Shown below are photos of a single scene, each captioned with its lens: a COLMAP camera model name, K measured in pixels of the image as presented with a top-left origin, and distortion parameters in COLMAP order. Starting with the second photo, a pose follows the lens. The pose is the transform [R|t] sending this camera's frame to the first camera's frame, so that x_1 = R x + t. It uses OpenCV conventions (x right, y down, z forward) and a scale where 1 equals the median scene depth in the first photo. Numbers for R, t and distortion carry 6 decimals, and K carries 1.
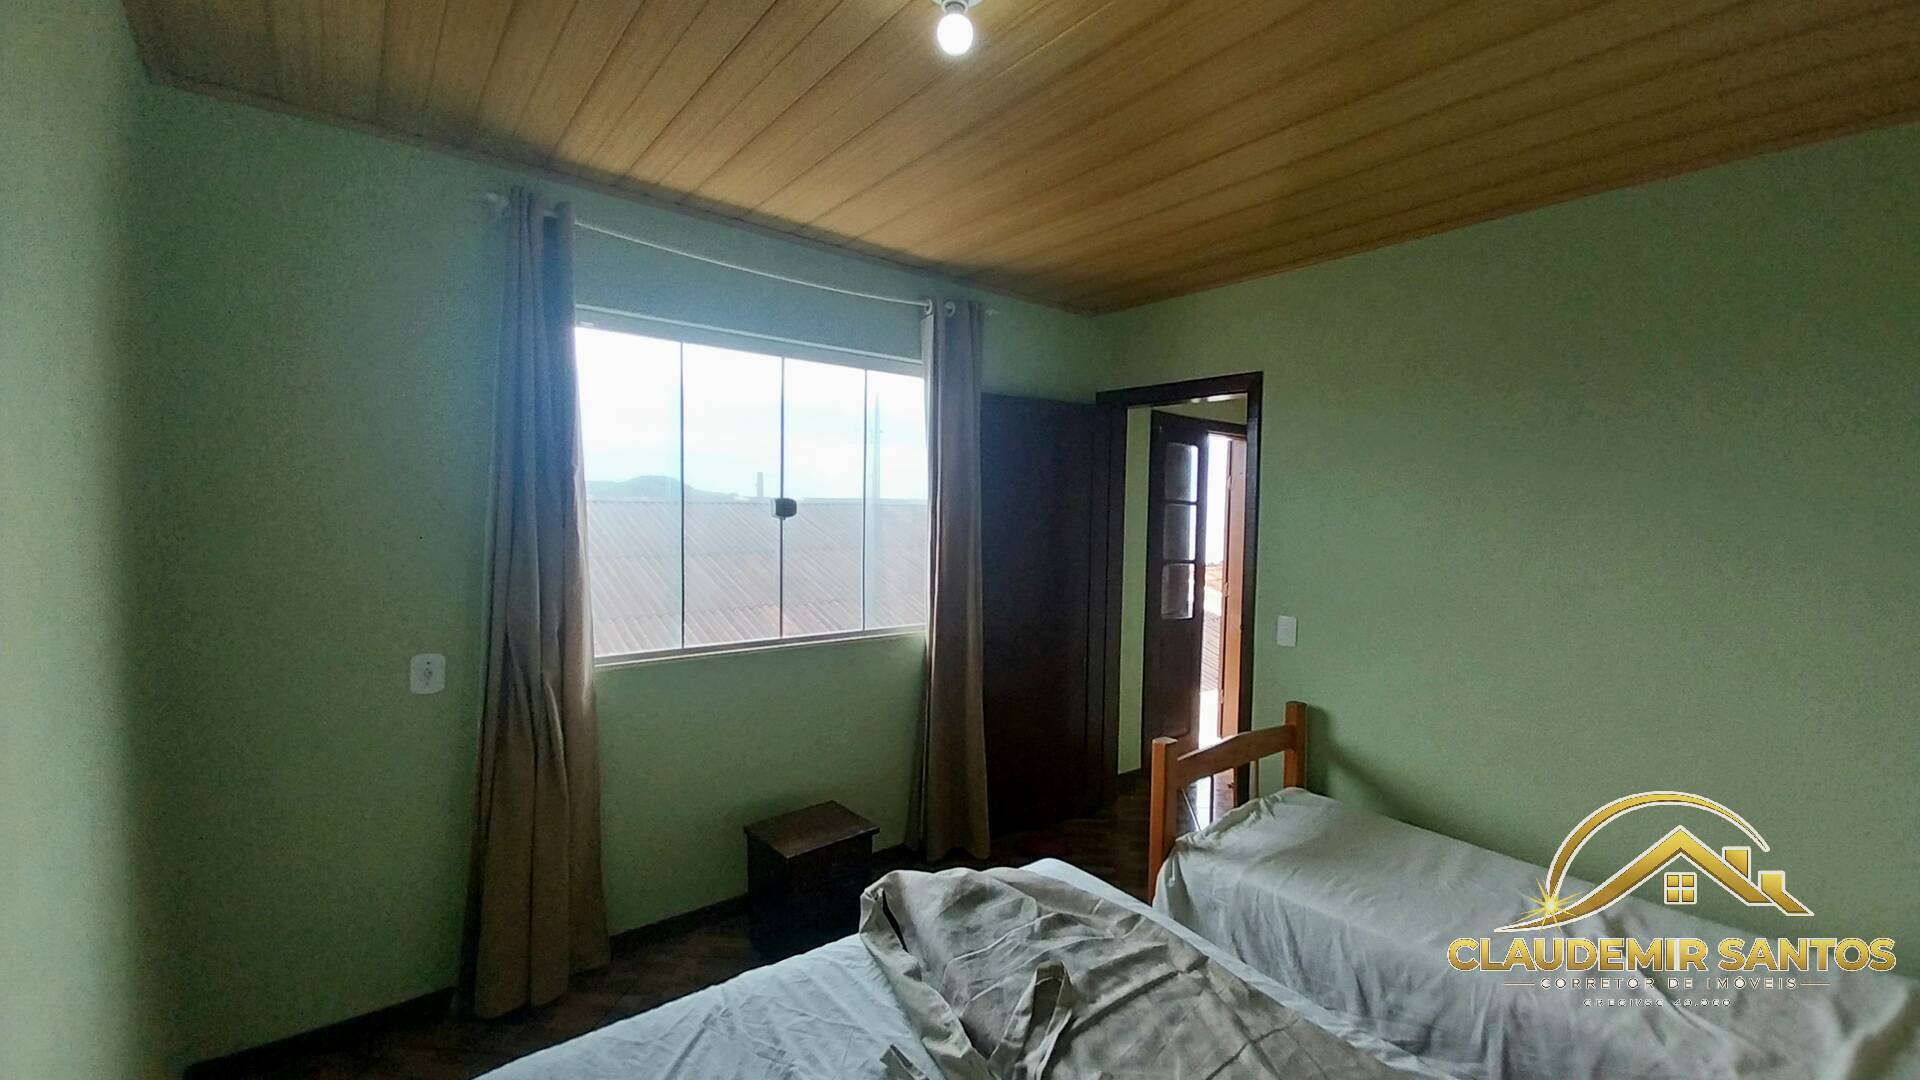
lens RADIAL K [[754.4, 0, 1003.6], [0, 754.4, 544.6], [0, 0, 1]] dist [-0.000919, -0.000393]
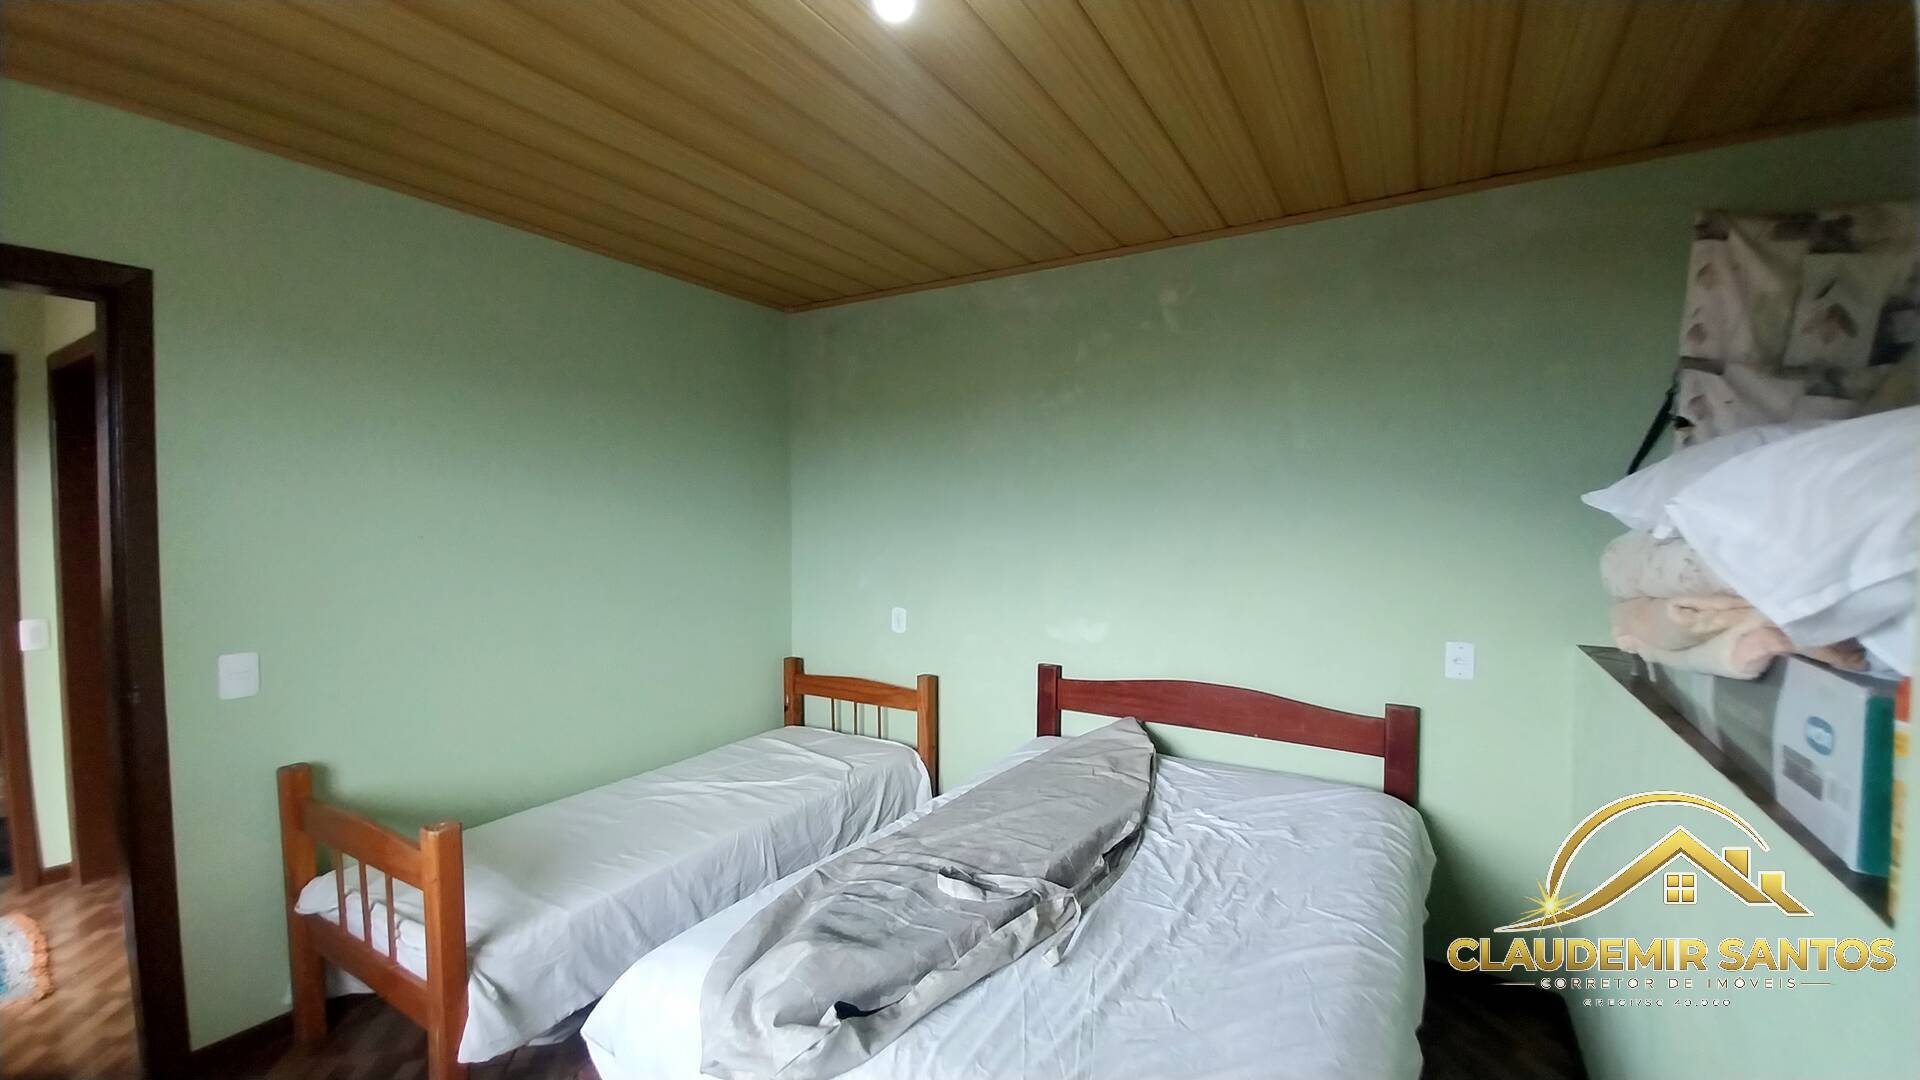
lens RADIAL K [[754.4, 0, 1003.6], [0, 754.4, 544.6], [0, 0, 1]] dist [-0.000919, -0.000393]
pose [[-0.343737, -0.060924, 0.937087, -0.832613], [0.035688, 0.996325, 0.077866, -0.053835], [-0.938387, 0.060209, -0.340300, 0.988138]]
